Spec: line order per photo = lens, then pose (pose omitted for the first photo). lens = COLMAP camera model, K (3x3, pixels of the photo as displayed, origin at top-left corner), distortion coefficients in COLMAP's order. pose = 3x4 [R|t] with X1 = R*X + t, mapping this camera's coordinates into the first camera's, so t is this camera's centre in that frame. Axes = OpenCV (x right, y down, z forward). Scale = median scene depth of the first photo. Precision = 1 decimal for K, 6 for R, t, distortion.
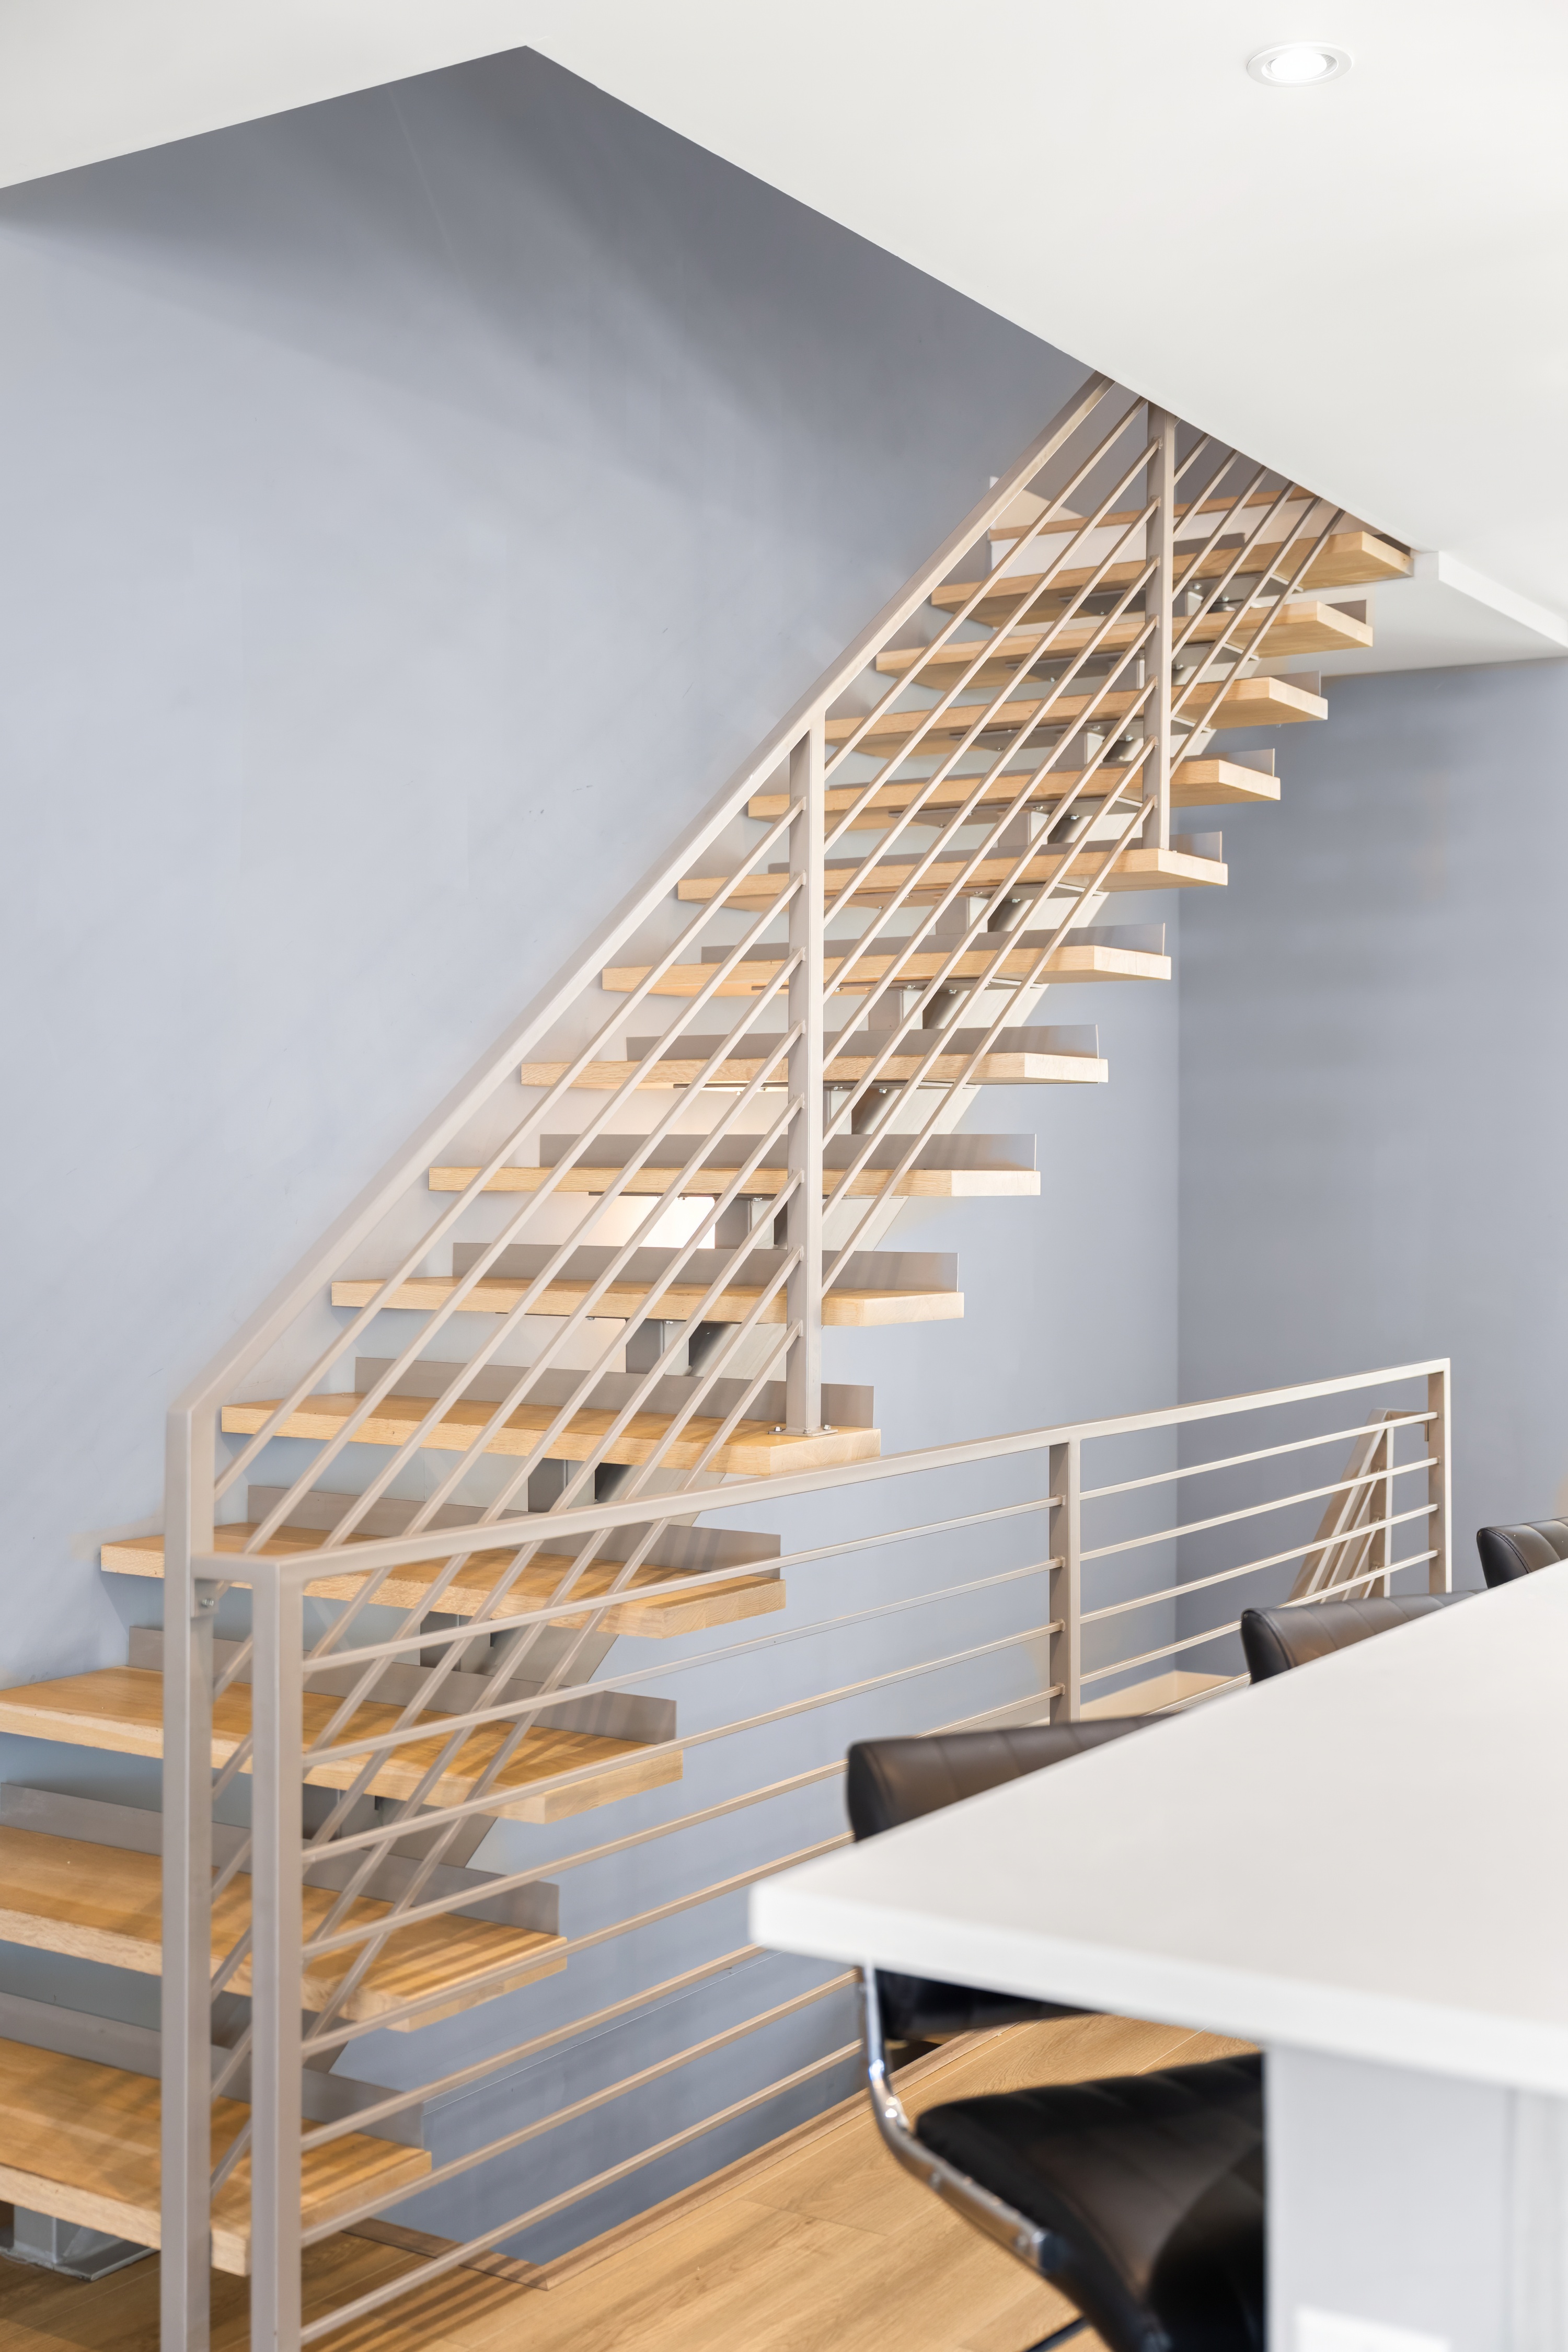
lens RADIAL K [[2682.5, 0, 793.1], [0, 2682.5, 1173.8], [0, 0, 1]] dist [0.013332, 0.000000]
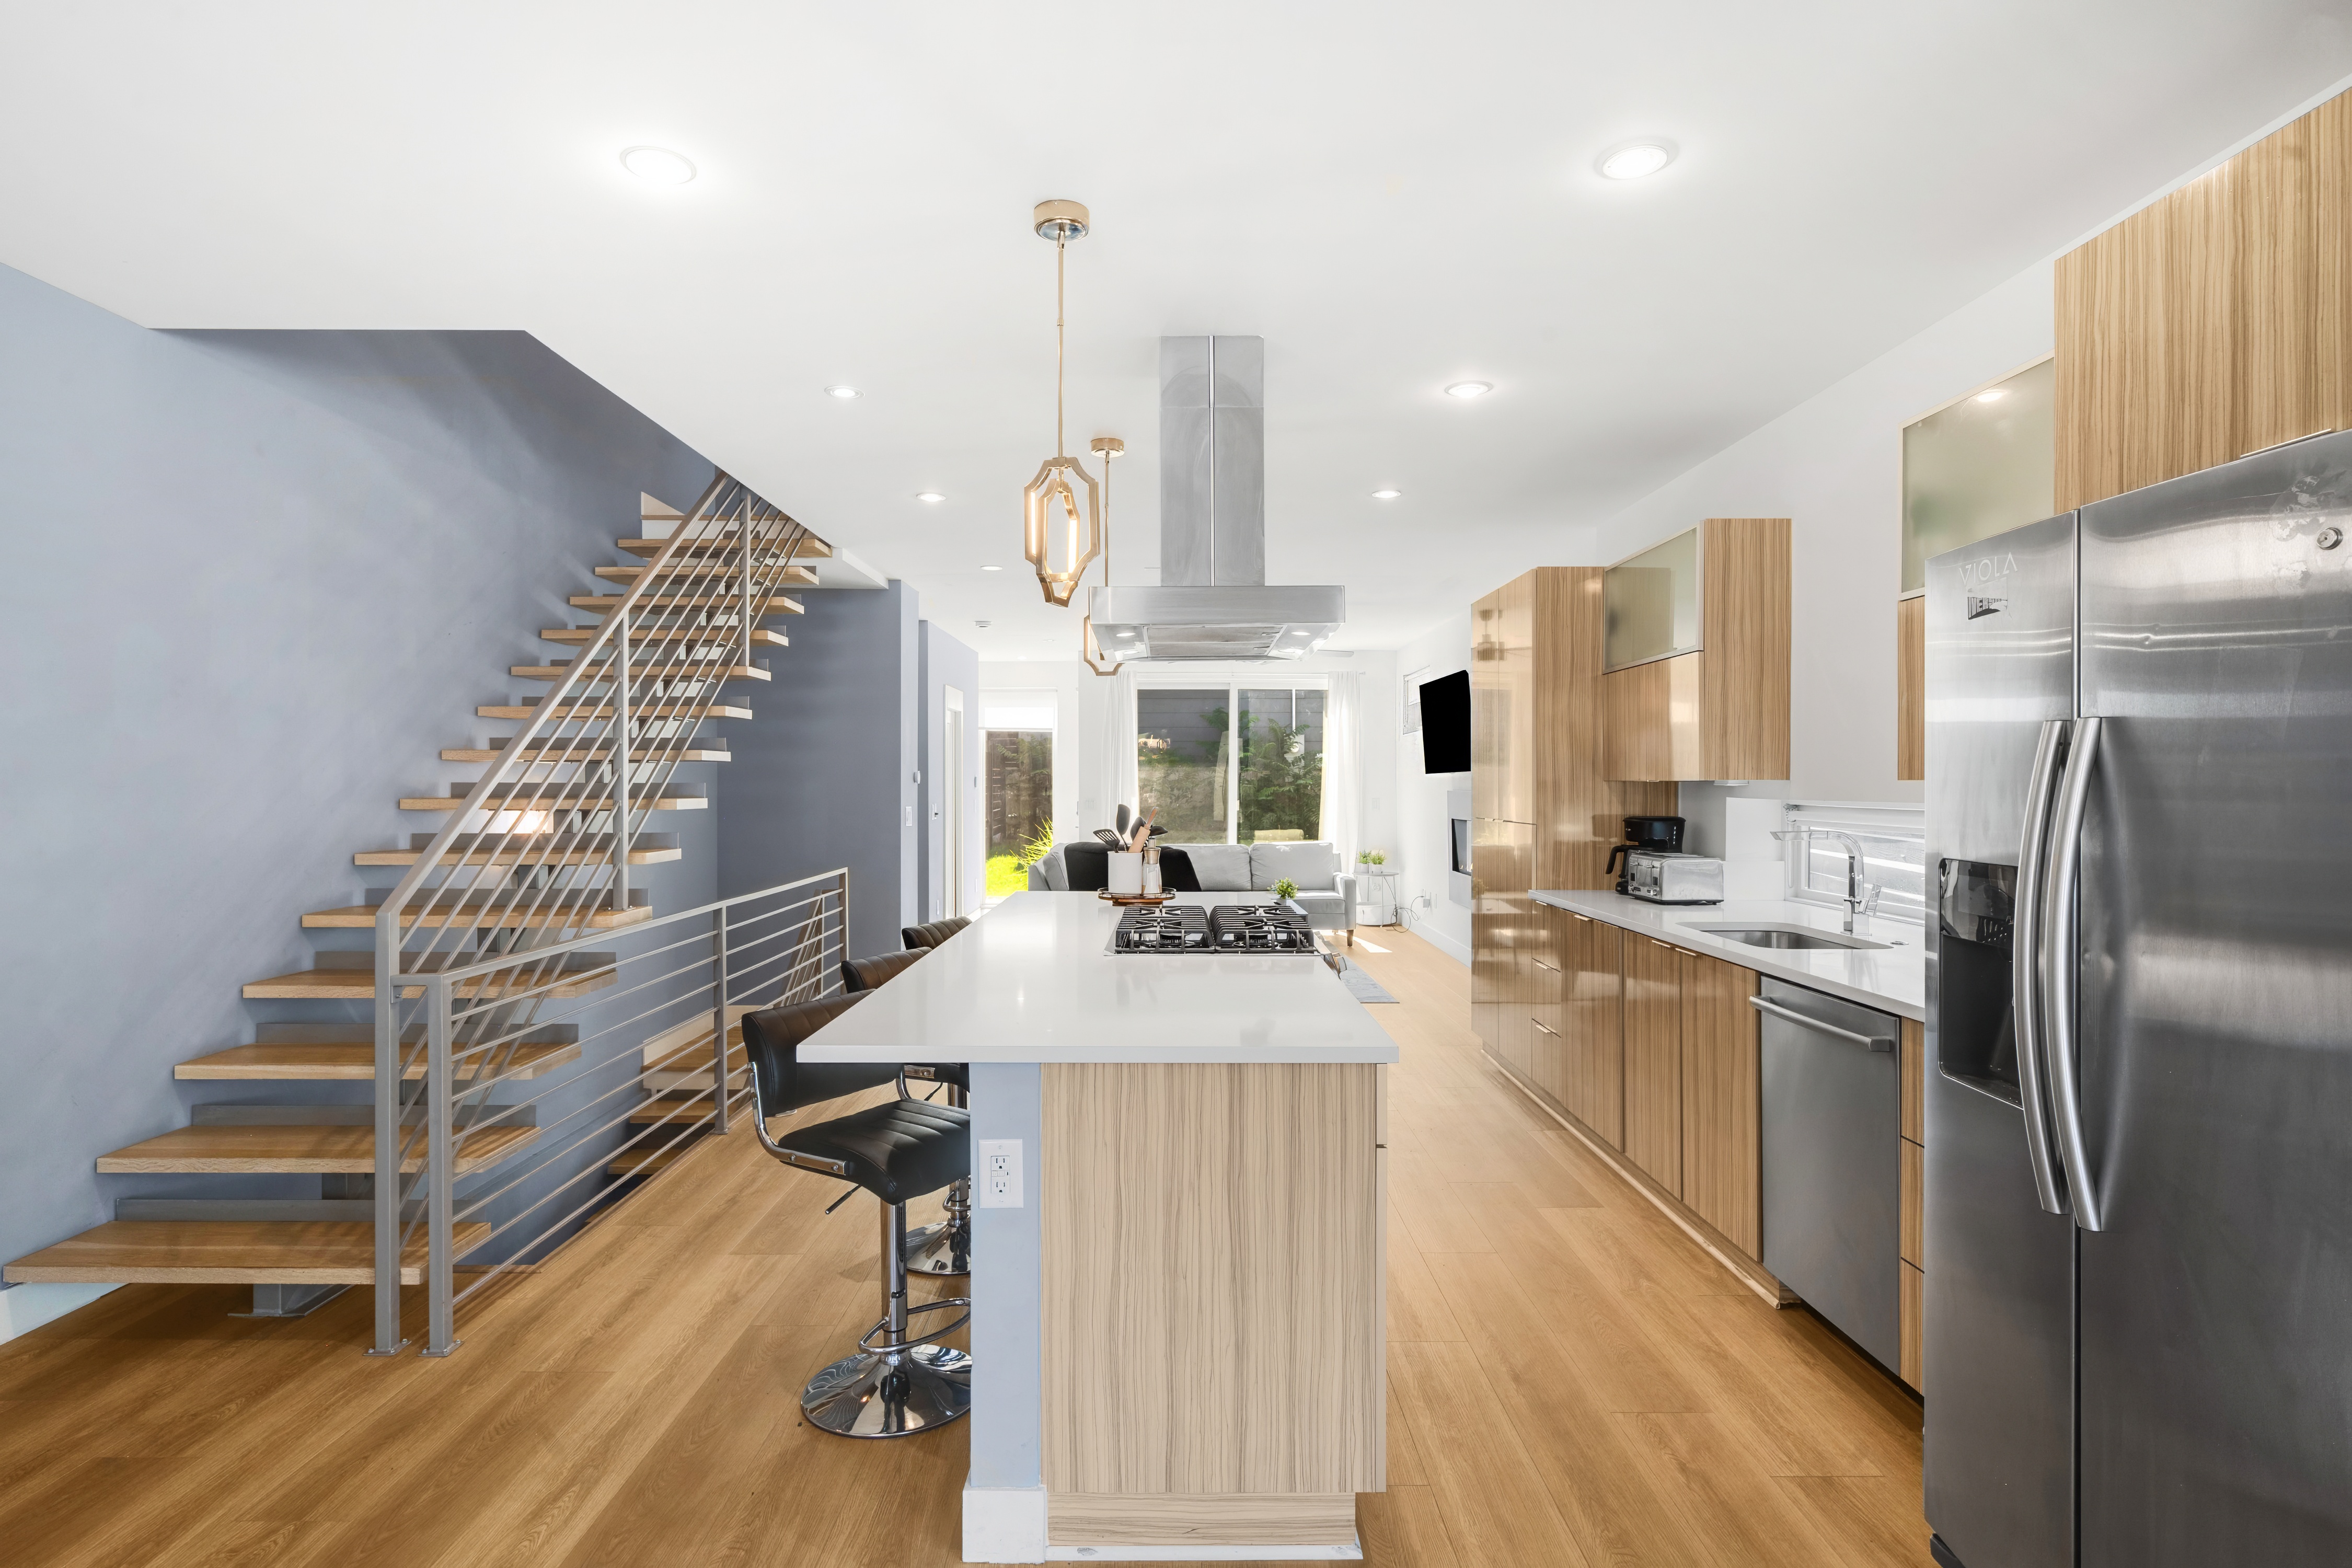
lens RADIAL K [[1190.3, 0, 1174.4], [0, 1190.3, 783.9], [0, 0, 1]] dist [-0.002924, 0.000464]
pose [[0.840097, -0.003138, 0.542428, -0.140506], [0.003631, 0.999993, 0.000162, -0.013154], [-0.542425, 0.001833, 0.840102, -0.143004]]
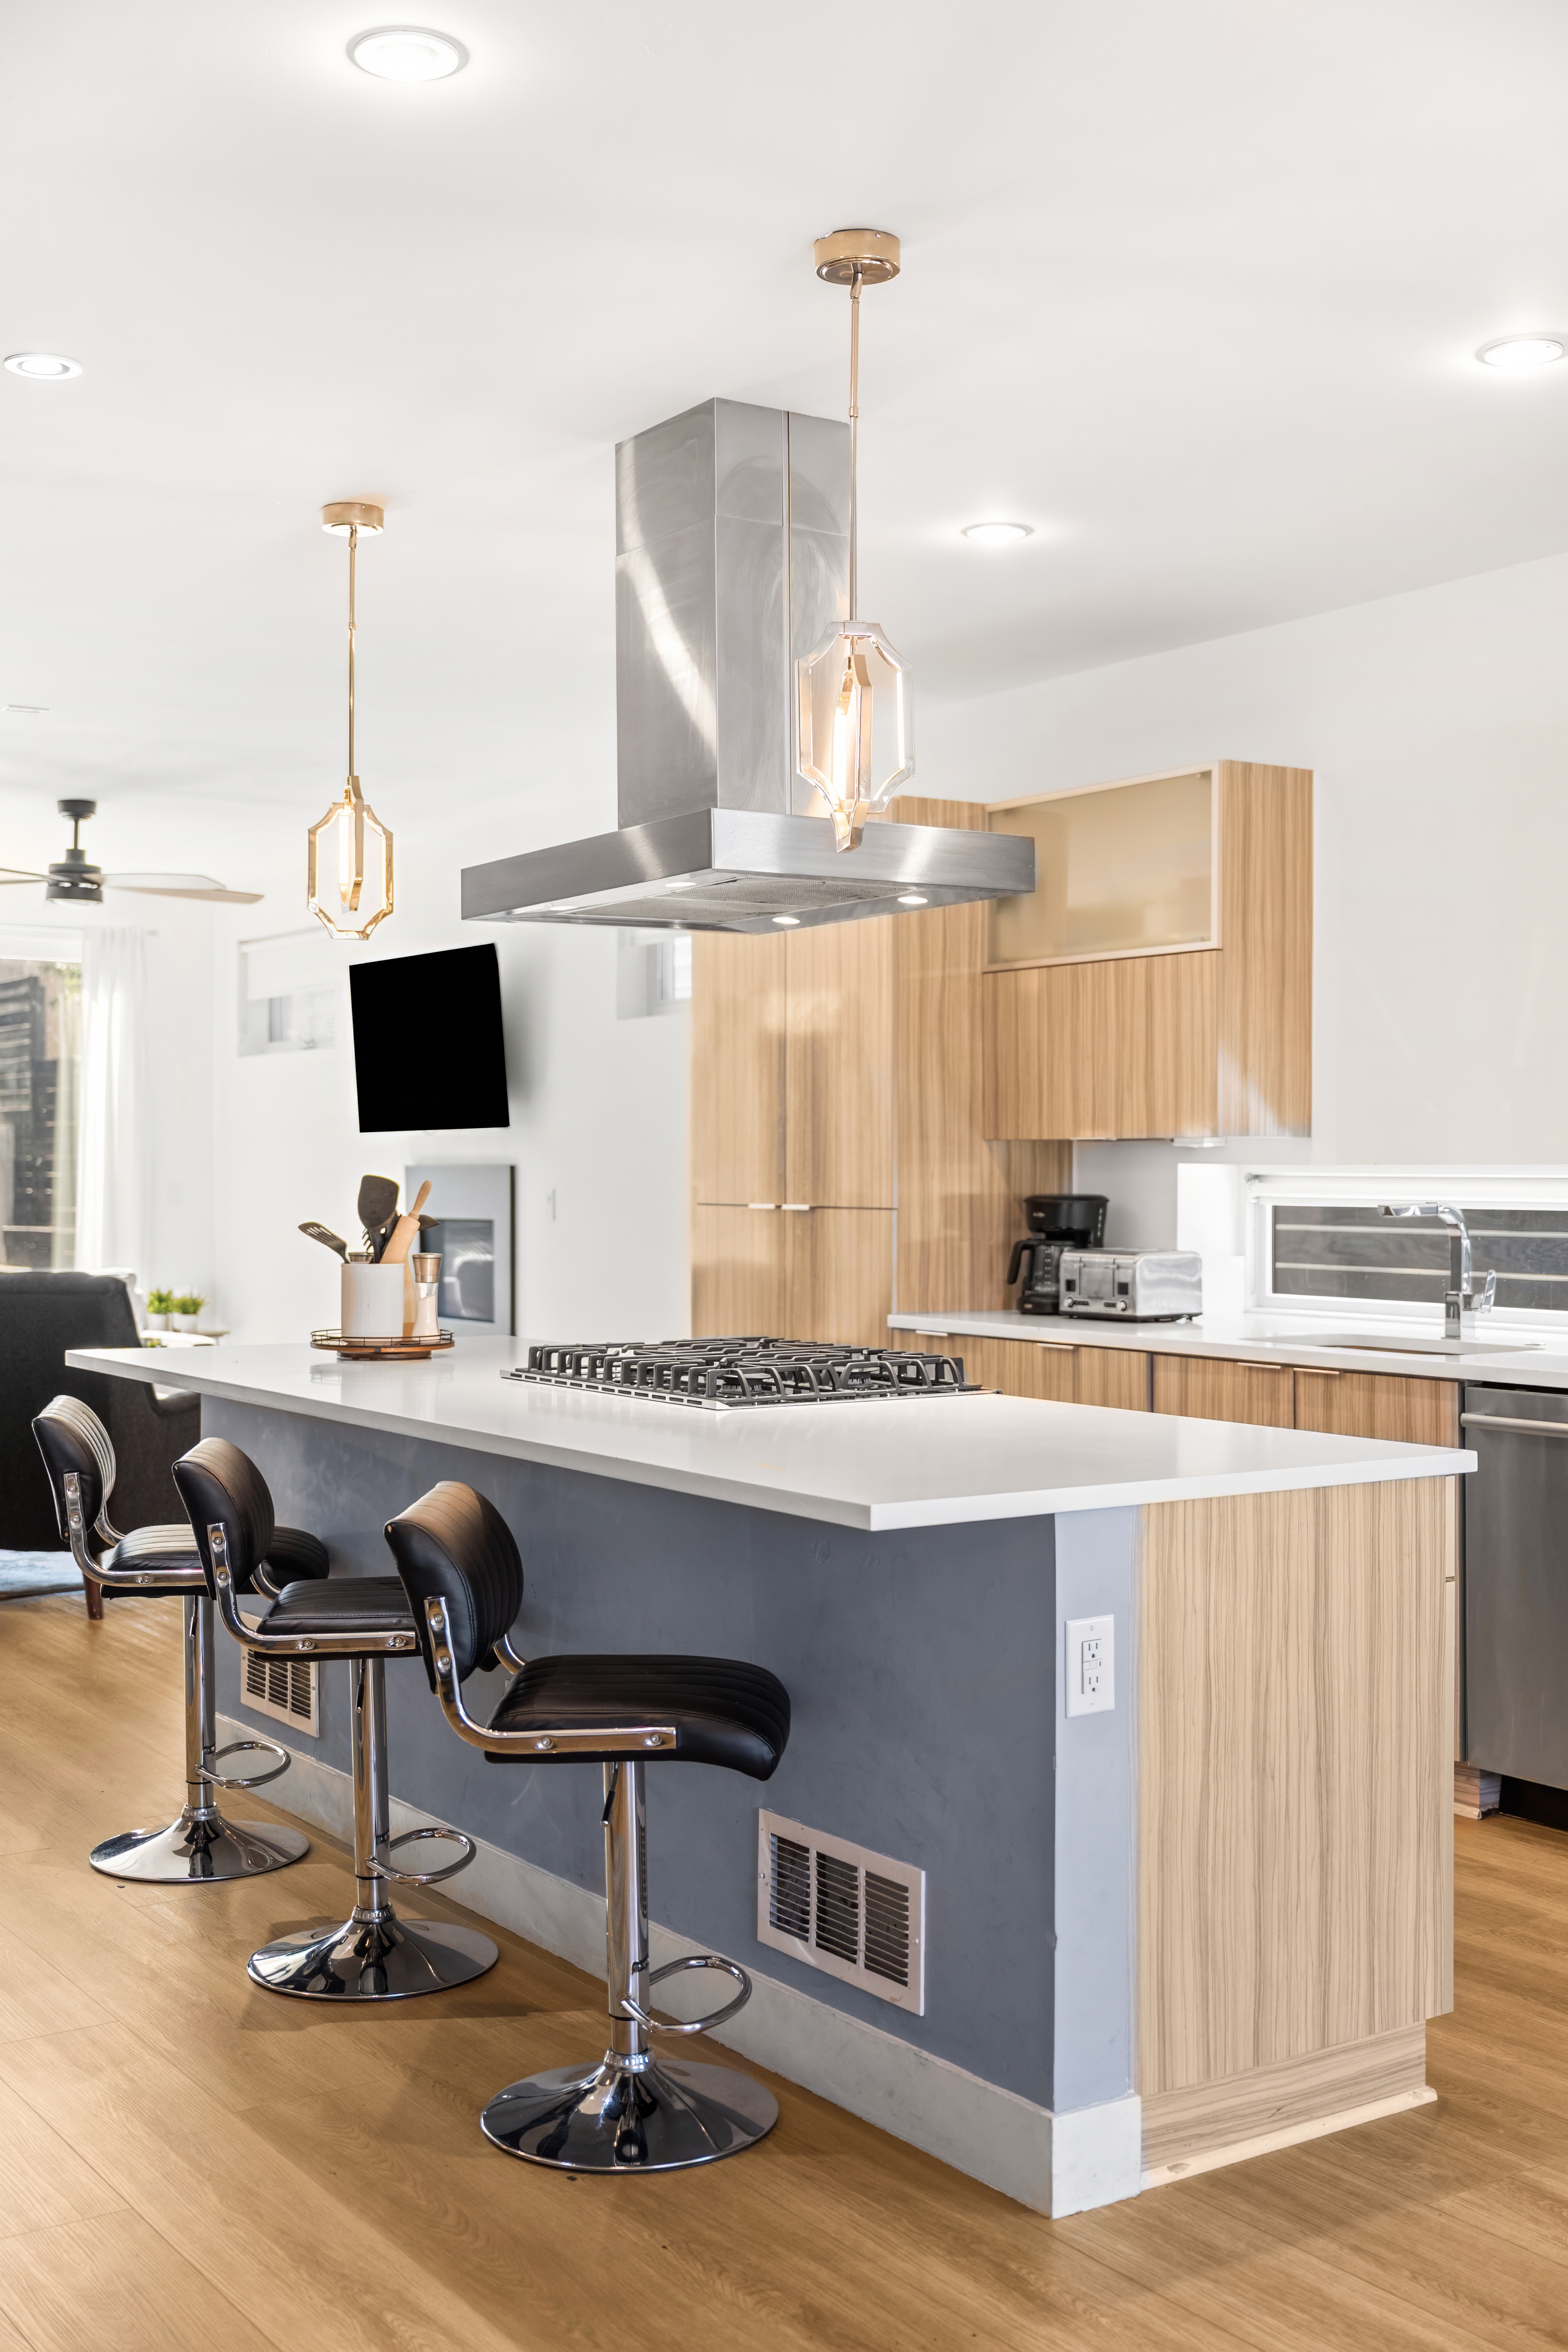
lens RADIAL K [[2544.8, 0, 789.5], [0, 2544.8, 1179.5], [0, 0, 1]] dist [-0.007662, 0.000000]
pose [[0.388314, -0.007222, 0.921499, -0.656329], [0.002238, 0.999974, 0.006894, -0.000773], [-0.921524, -0.000615, 0.388320, 0.099190]]
